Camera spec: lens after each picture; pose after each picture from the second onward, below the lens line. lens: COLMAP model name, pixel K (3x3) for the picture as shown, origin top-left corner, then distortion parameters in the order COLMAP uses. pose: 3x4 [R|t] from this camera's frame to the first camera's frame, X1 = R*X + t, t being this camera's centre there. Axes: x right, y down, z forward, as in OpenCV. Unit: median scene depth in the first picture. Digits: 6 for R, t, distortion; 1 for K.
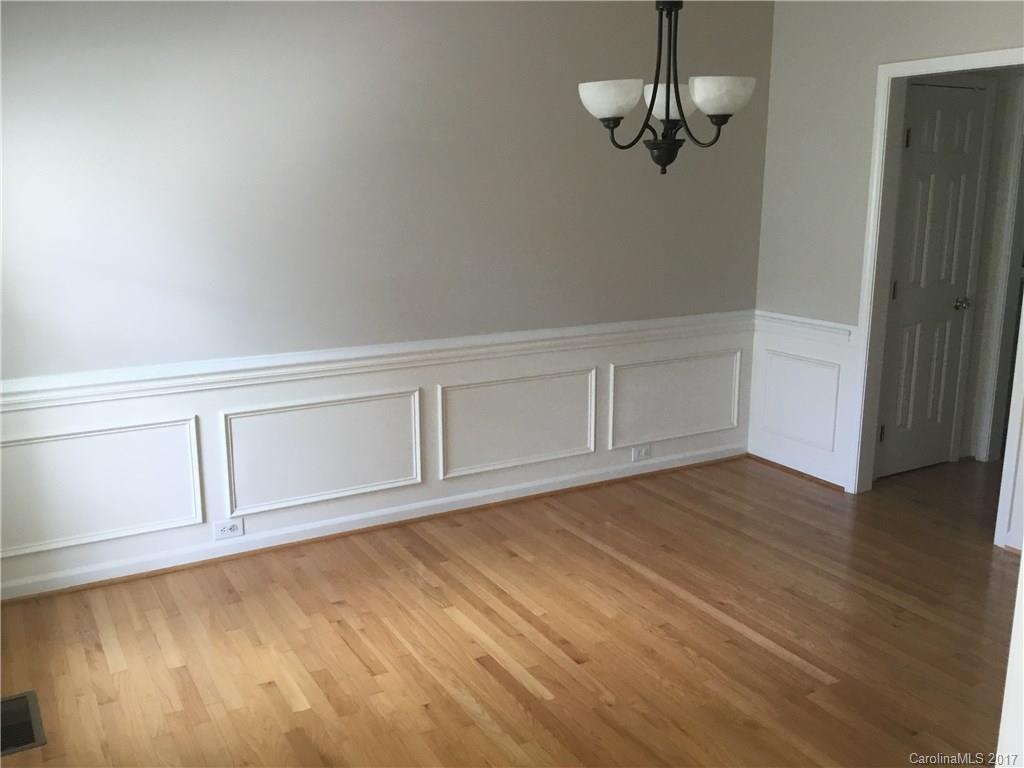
lens RADIAL K [[922.0, 0, 512.0], [0, 922.0, 384.0], [0, 0, 1]] dist [0.103912, -0.222680]
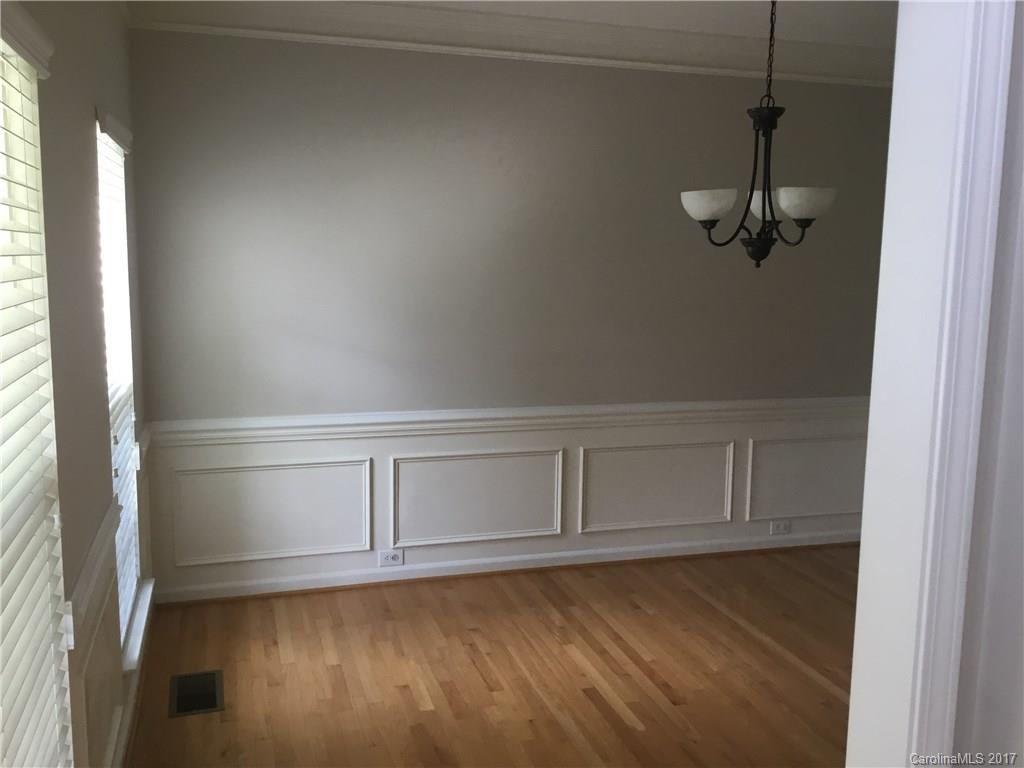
lens RADIAL K [[922.0, 0, 512.0], [0, 922.0, 384.0], [0, 0, 1]] dist [0.103912, -0.222680]
pose [[0.975161, 0.048510, -0.216118, 0.095114], [-0.065487, 0.995246, -0.072091, 0.014879], [0.211594, 0.084454, 0.973702, -0.130354]]
